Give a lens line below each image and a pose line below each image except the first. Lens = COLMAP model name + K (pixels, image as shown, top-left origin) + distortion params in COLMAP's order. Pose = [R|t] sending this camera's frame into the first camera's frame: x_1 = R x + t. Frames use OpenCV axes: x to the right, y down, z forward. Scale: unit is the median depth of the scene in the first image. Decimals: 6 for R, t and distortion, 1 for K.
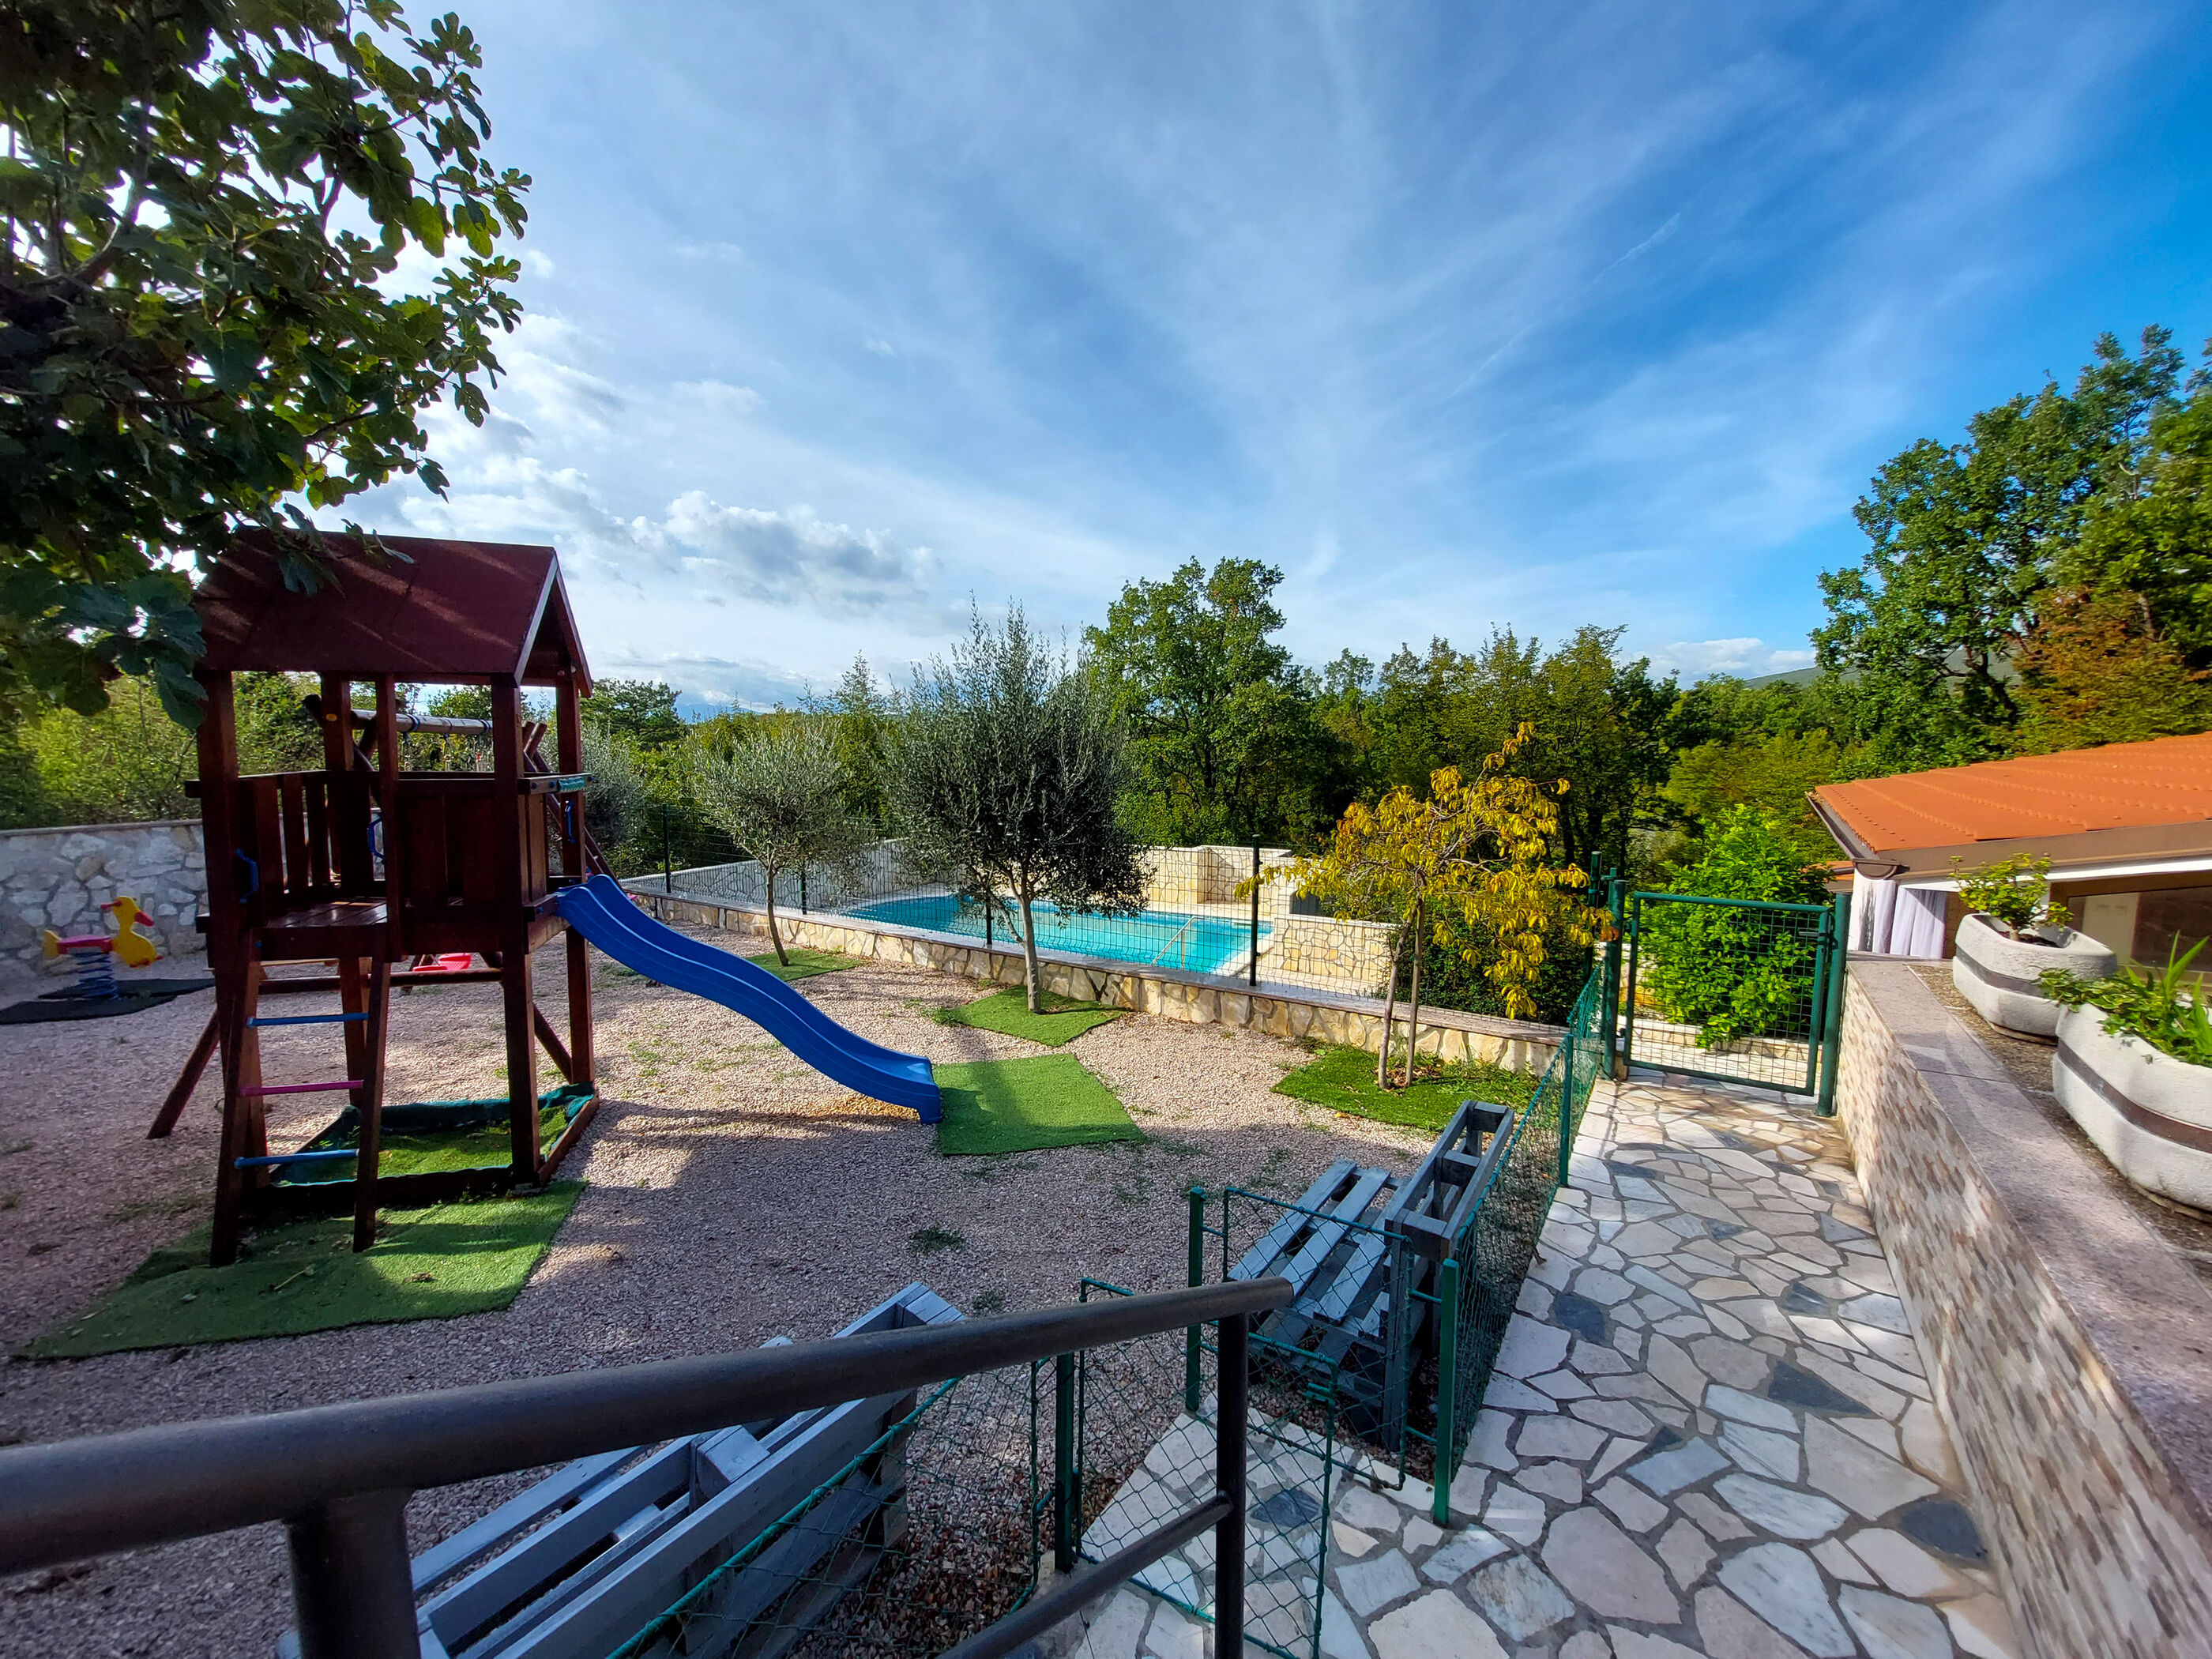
lens RADIAL K [[890.7, 0, 1094.0], [0, 890.7, 823.9], [0, 0, 1]] dist [-0.017362, -0.000481]
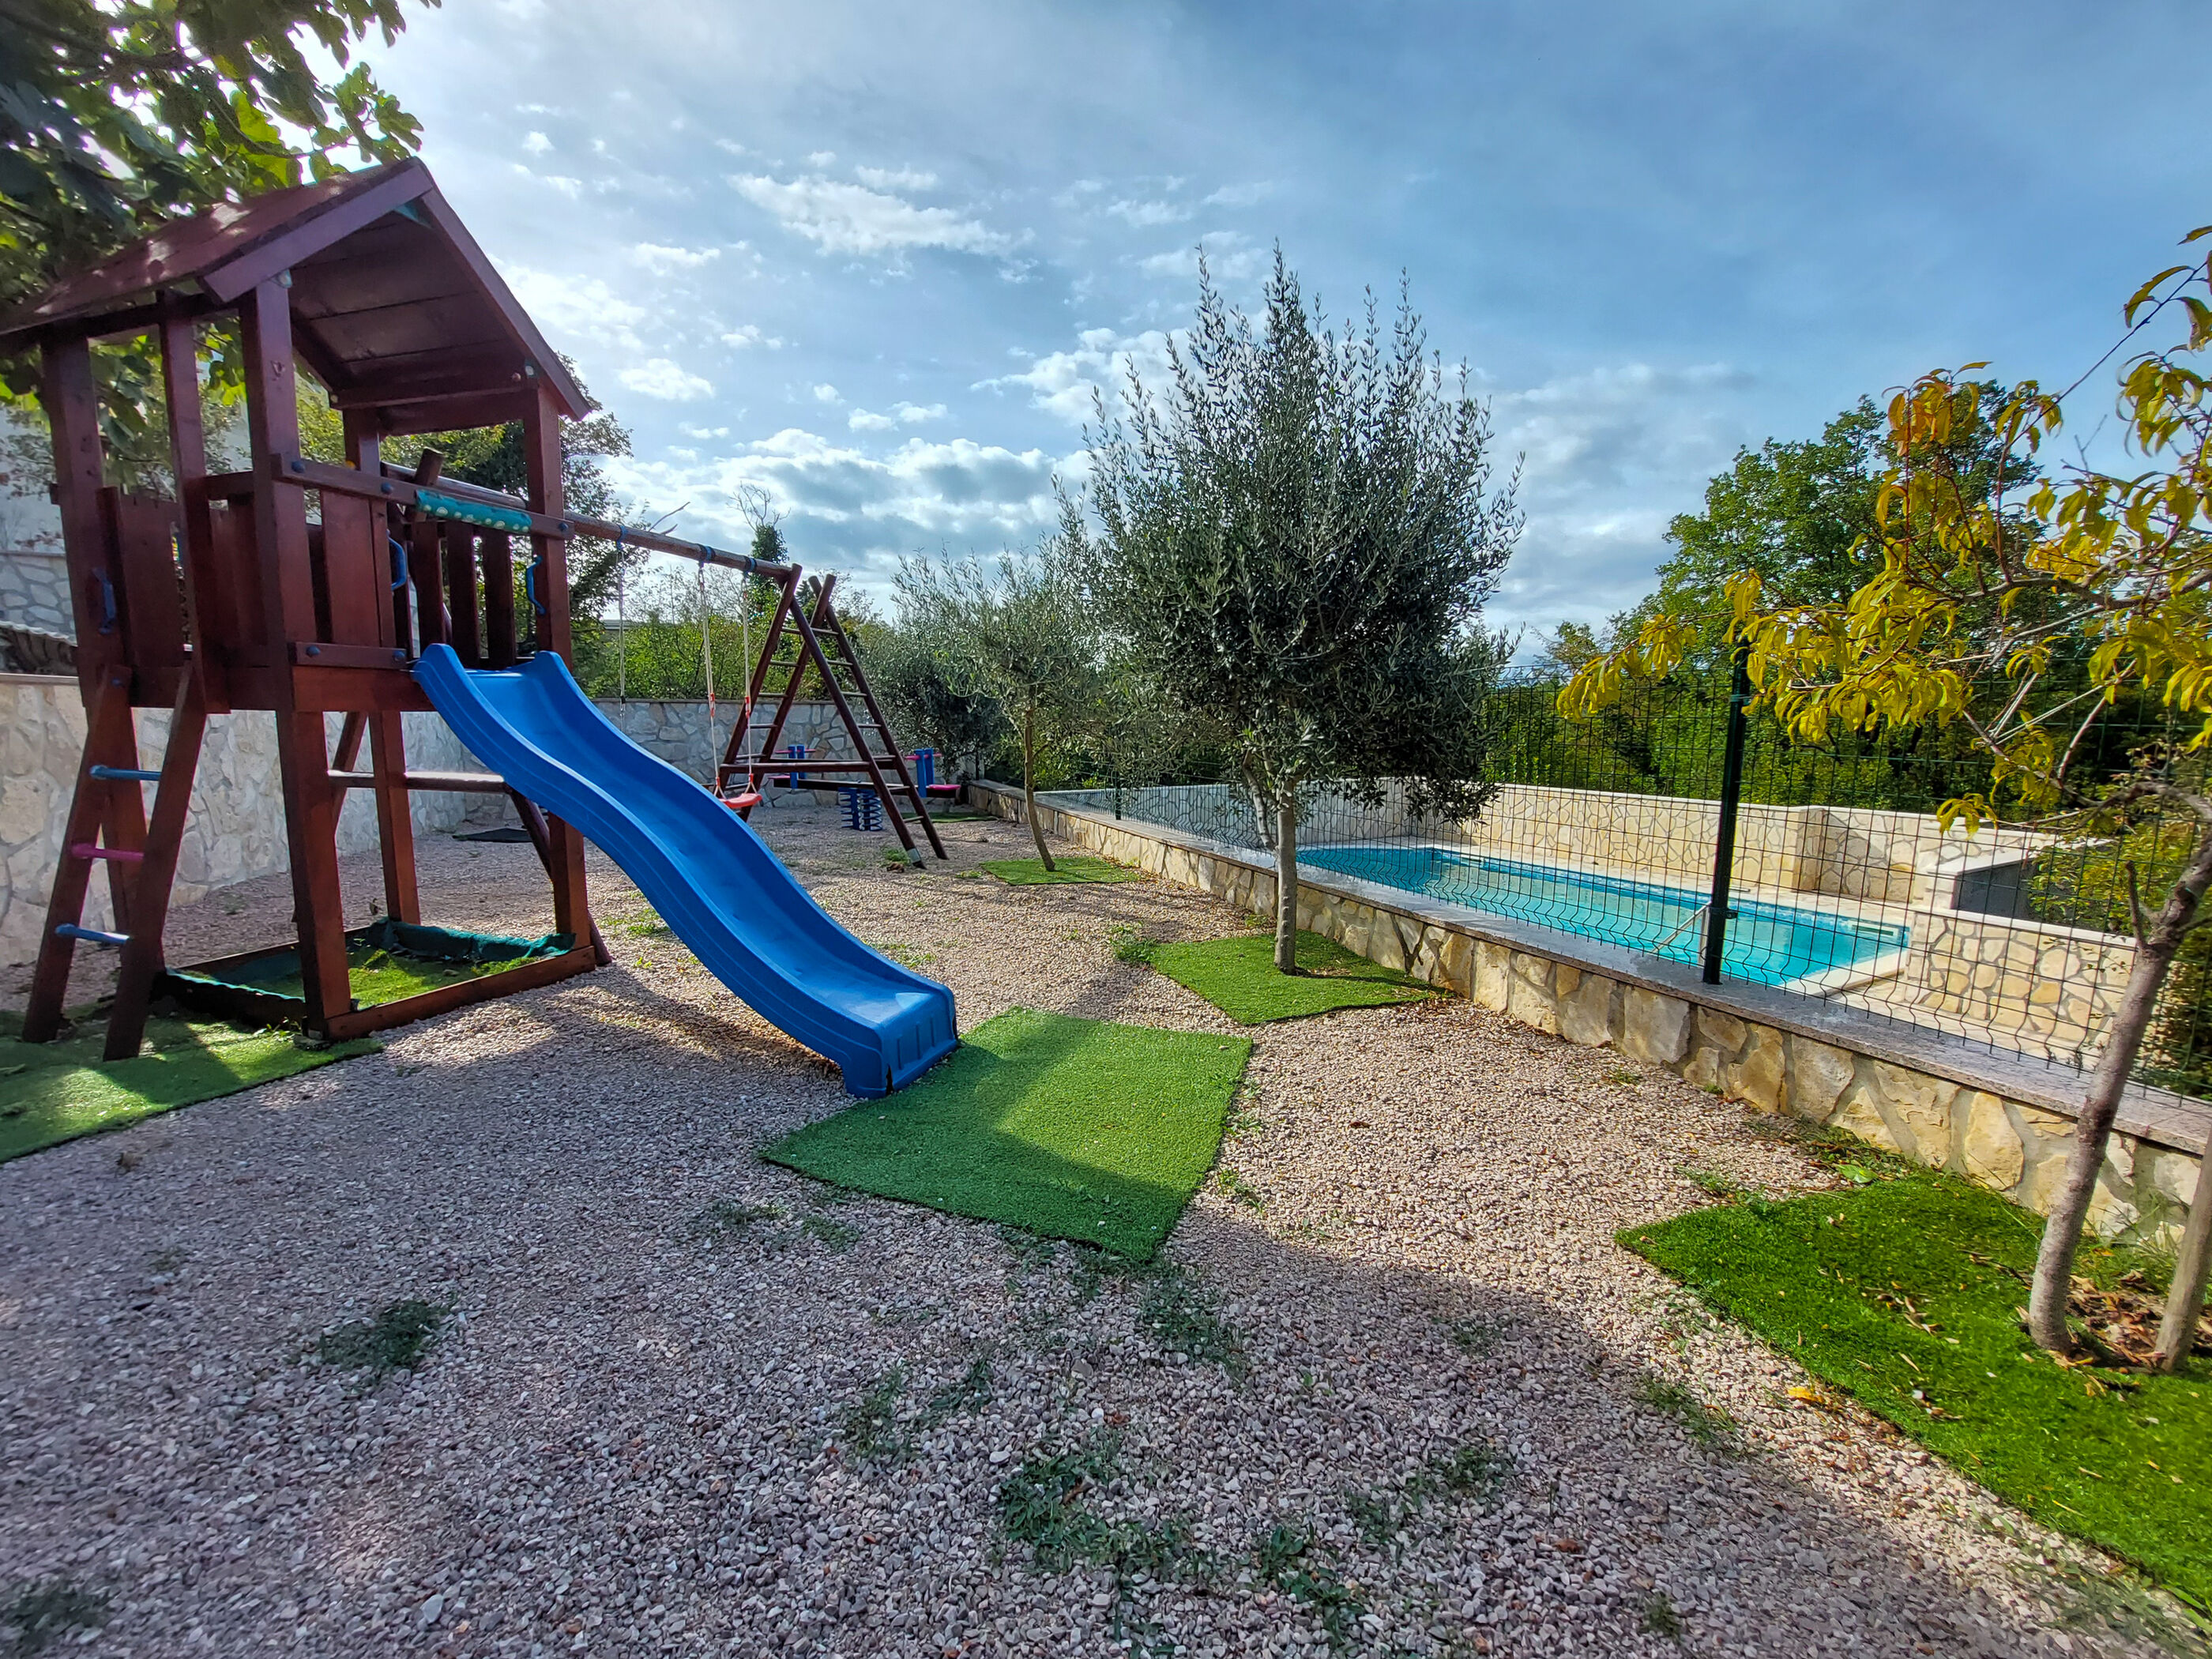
lens RADIAL K [[890.7, 0, 1106.1], [0, 890.7, 838.6], [0, 0, 1]] dist [-0.017362, -0.000481]
pose [[0.818183, 0.077849, -0.569663, 0.135888], [-0.052669, 0.996773, 0.060570, 0.075670], [0.572540, -0.019554, 0.819643, 0.356437]]
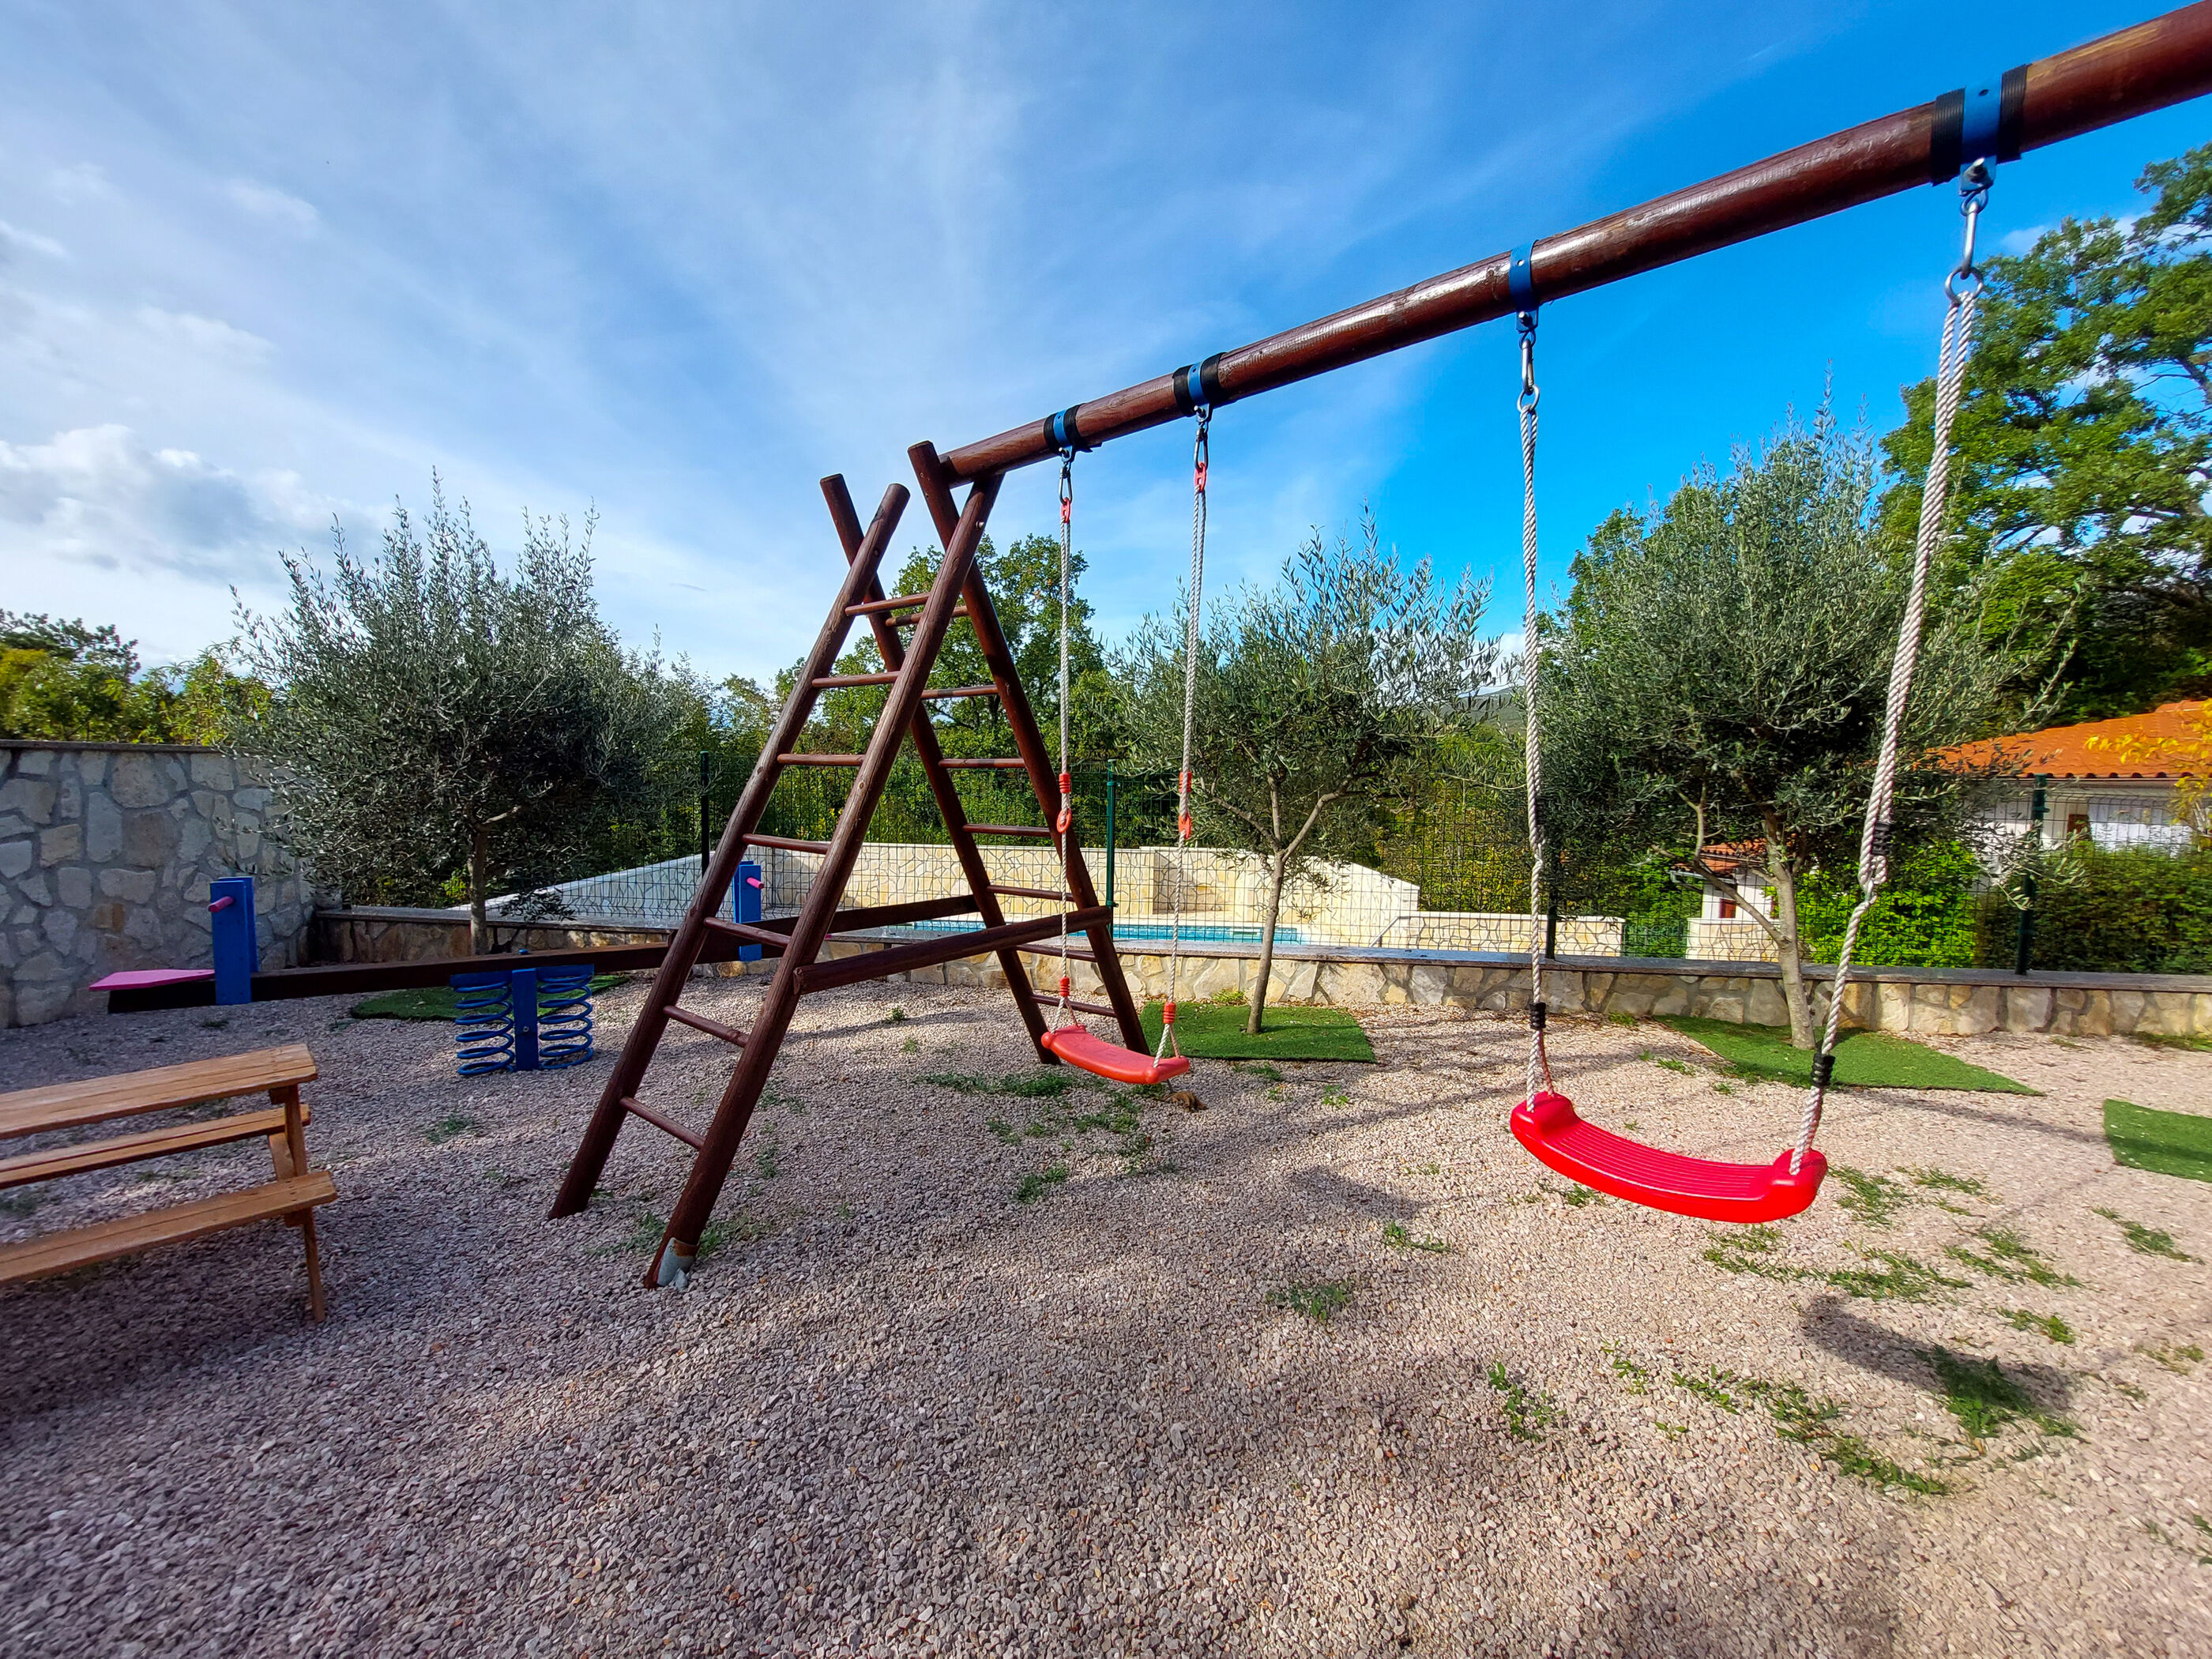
lens RADIAL K [[890.7, 0, 1085.0], [0, 890.7, 817.0], [0, 0, 1]] dist [-0.017362, -0.000481]
pose [[0.882967, -0.001768, 0.469432, -0.664698], [0.017750, 0.999404, -0.029623, 0.041289], [-0.469099, 0.034488, 0.882472, 0.540967]]
